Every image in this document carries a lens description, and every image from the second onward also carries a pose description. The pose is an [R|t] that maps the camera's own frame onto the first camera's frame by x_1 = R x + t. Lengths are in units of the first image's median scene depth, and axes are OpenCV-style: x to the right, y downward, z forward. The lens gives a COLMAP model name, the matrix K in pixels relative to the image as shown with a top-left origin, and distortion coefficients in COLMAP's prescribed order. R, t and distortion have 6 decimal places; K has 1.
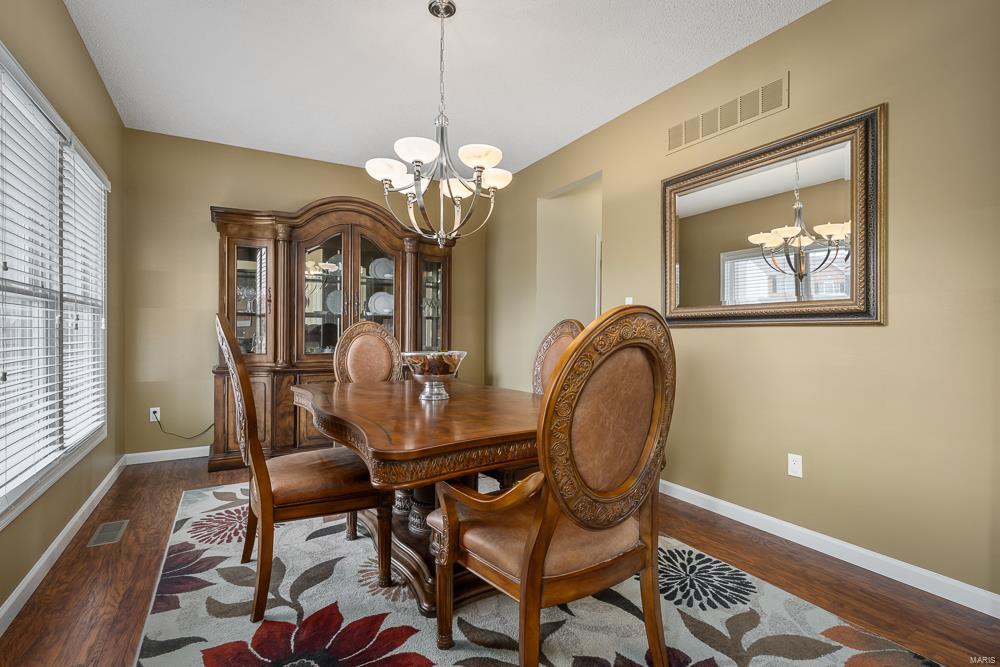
lens RADIAL K [[476.3, 0, 500.0], [0, 476.3, 328.7], [0, 0, 1]] dist [0.024703, -0.000162]
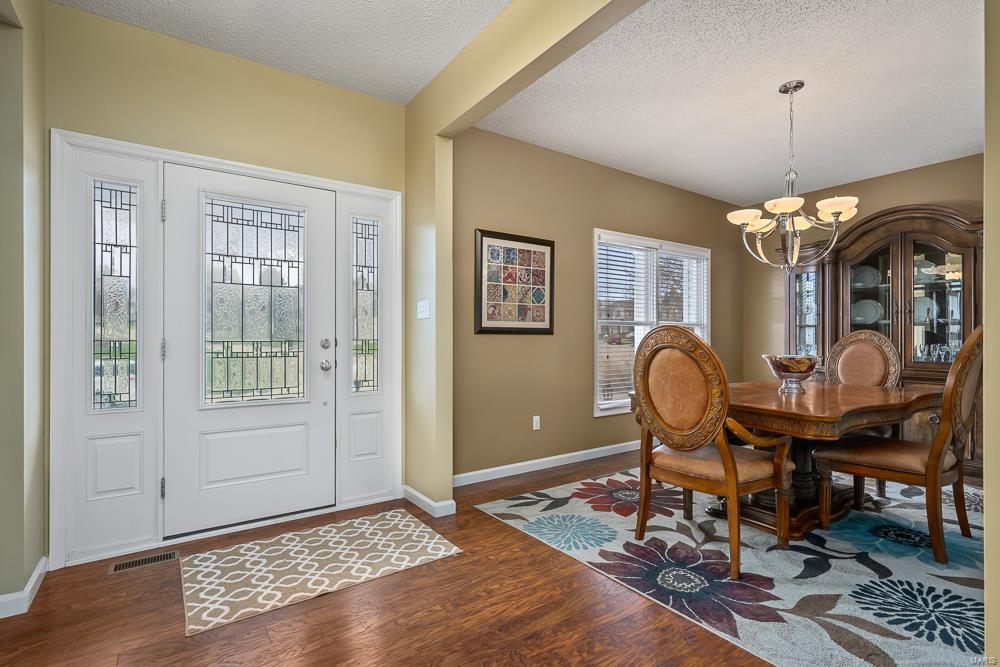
lens RADIAL K [[476.3, 0, 499.0], [0, 476.3, 337.1], [0, 0, 1]] dist [0.024703, -0.000162]
pose [[0.099845, -0.009461, -0.994958, 1.262130], [0.005113, 0.999946, -0.008995, 0.009498], [0.994990, -0.004189, 0.099888, 0.118468]]
